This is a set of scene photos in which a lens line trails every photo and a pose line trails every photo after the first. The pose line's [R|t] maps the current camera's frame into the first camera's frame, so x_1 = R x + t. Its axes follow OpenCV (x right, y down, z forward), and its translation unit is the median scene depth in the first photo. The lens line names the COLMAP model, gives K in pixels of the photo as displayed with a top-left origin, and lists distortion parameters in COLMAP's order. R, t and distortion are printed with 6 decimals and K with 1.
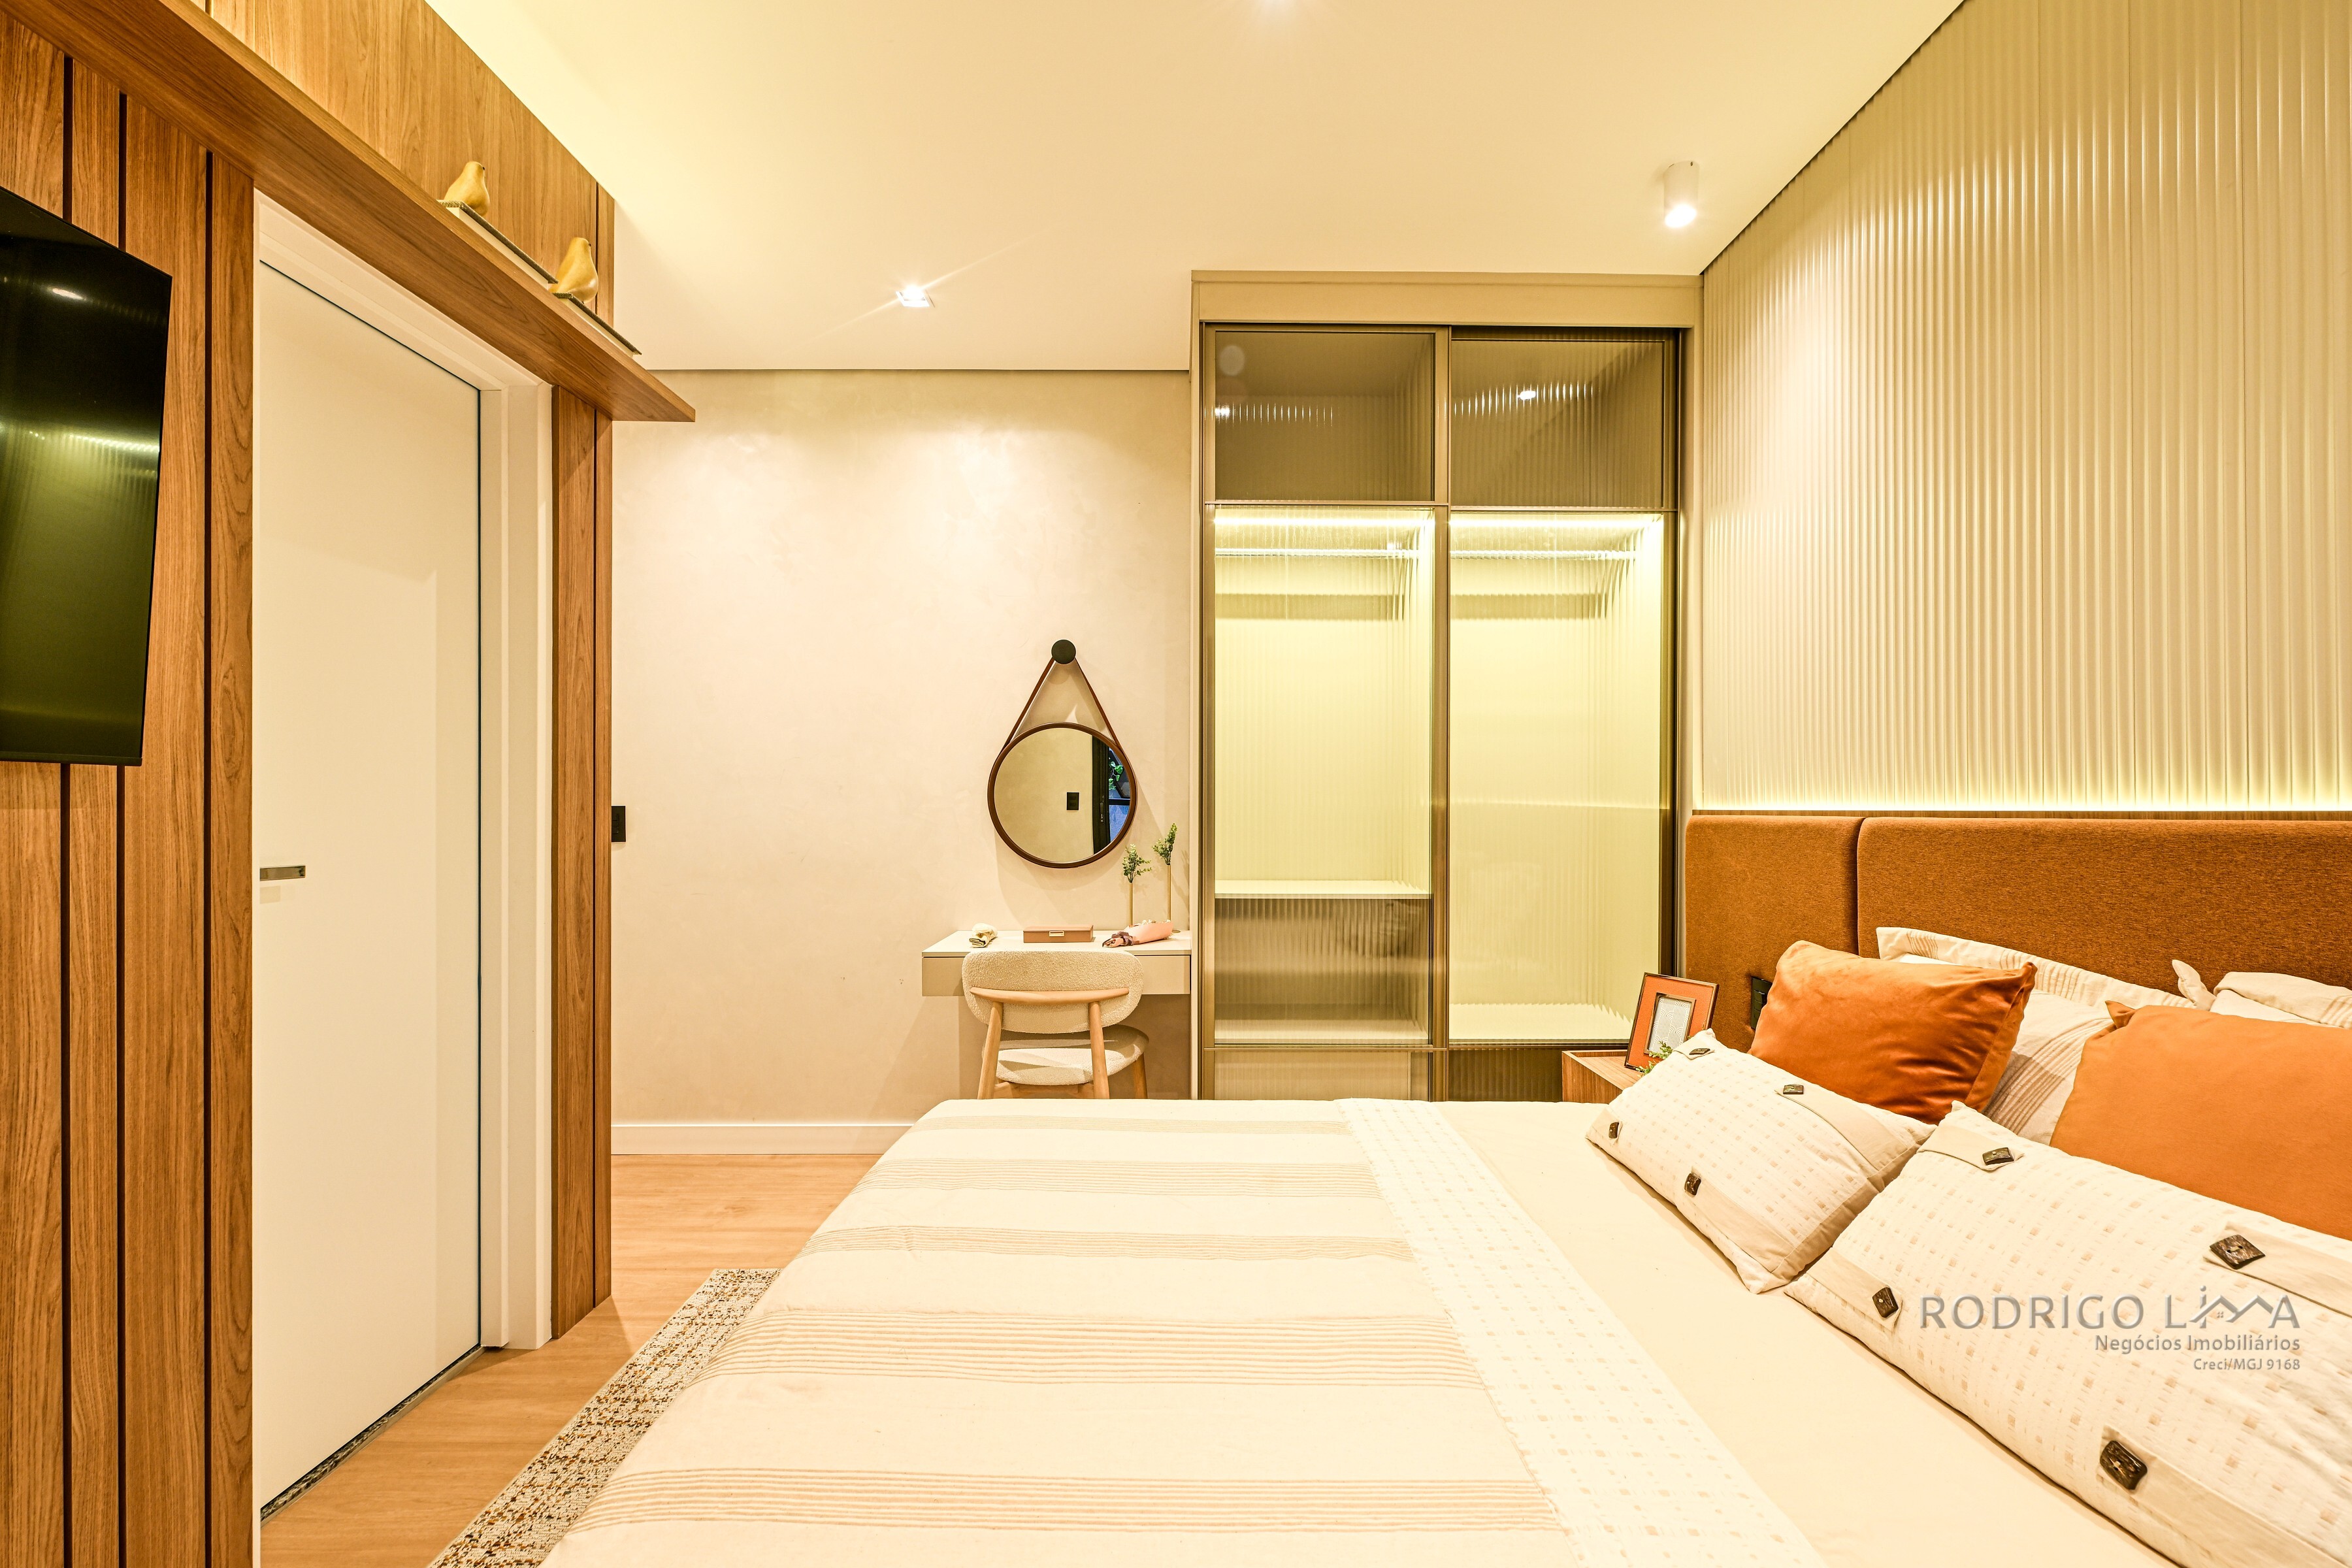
lens RADIAL K [[921.9, 0, 1173.2], [0, 921.9, 801.7], [0, 0, 1]] dist [-0.001934, -0.000222]
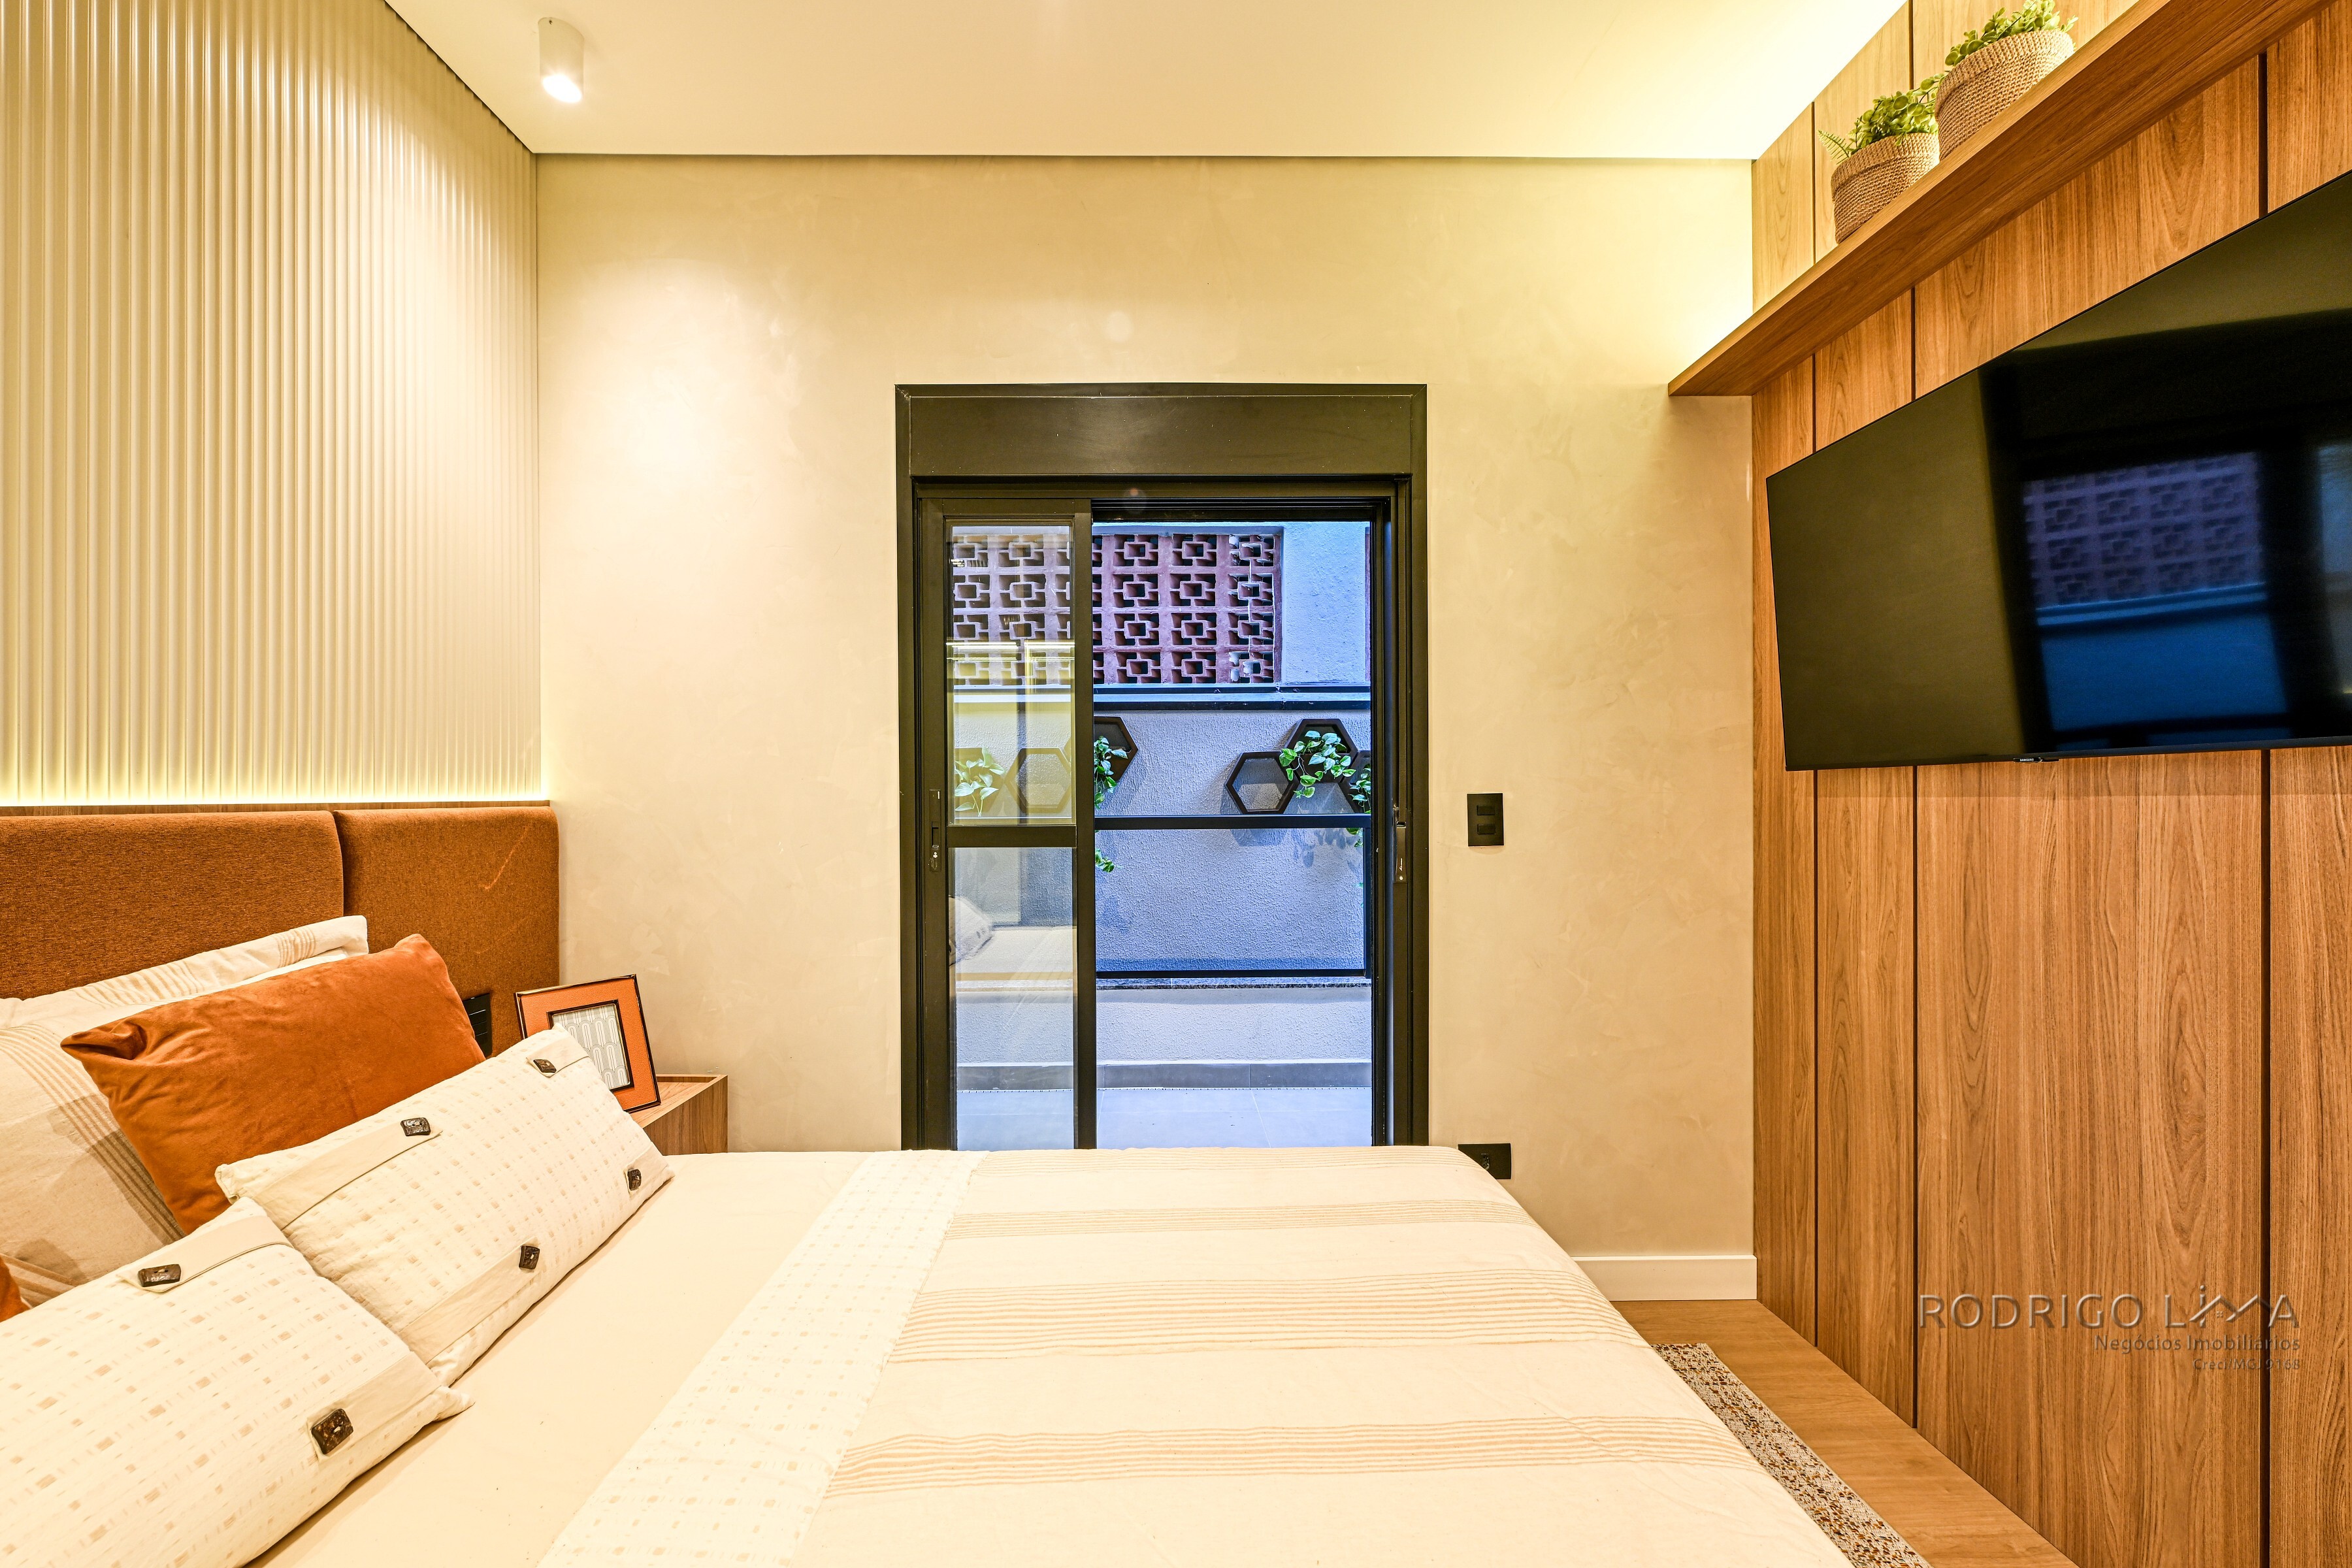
lens RADIAL K [[921.9, 0, 1173.2], [0, 921.9, 801.7], [0, 0, 1]] dist [-0.001934, -0.000222]
pose [[-0.999551, 0.006362, -0.029264, 0.017430], [0.006475, 0.999972, -0.003765, 0.006061], [0.029239, -0.003953, -0.999565, 0.920945]]
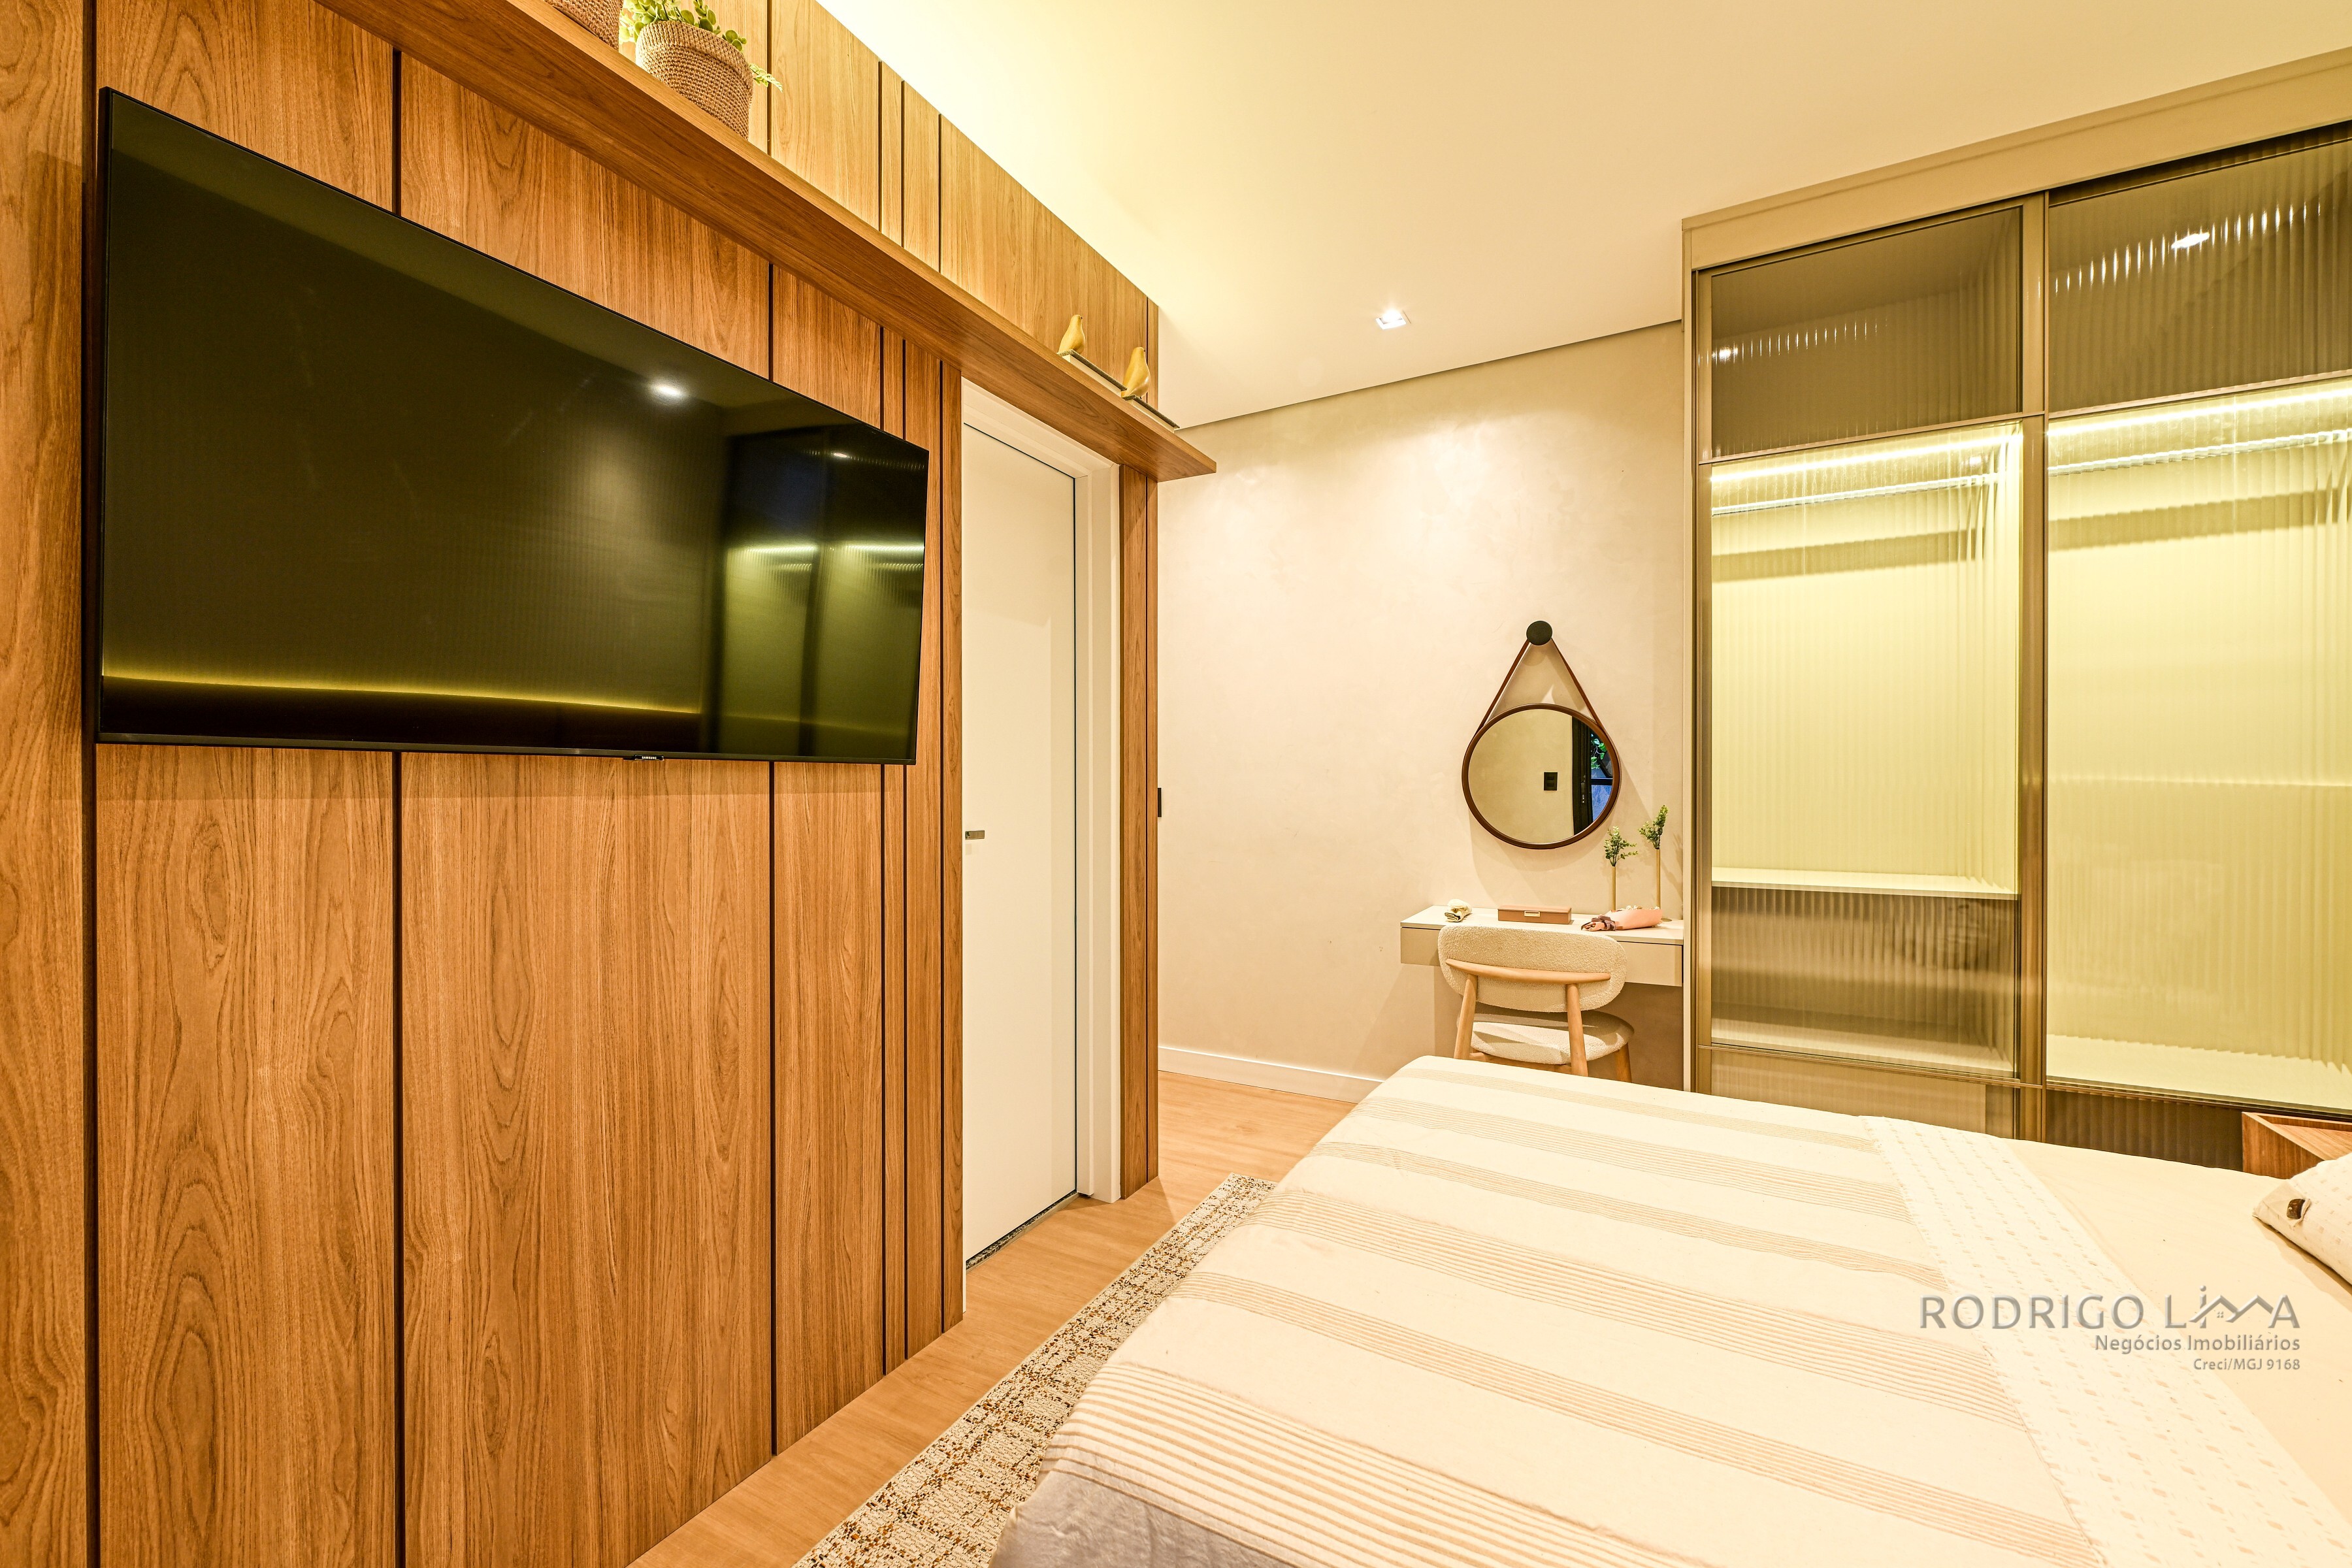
lens RADIAL K [[921.1, 0, 1189.5], [0, 921.1, 790.6], [0, 0, 1]] dist [-0.001354, -0.000667]
pose [[0.885212, 0.000113, -0.465188, 0.015712], [0.004617, 0.999949, 0.009029, -0.003635], [0.465165, -0.010140, 0.885166, -0.098956]]
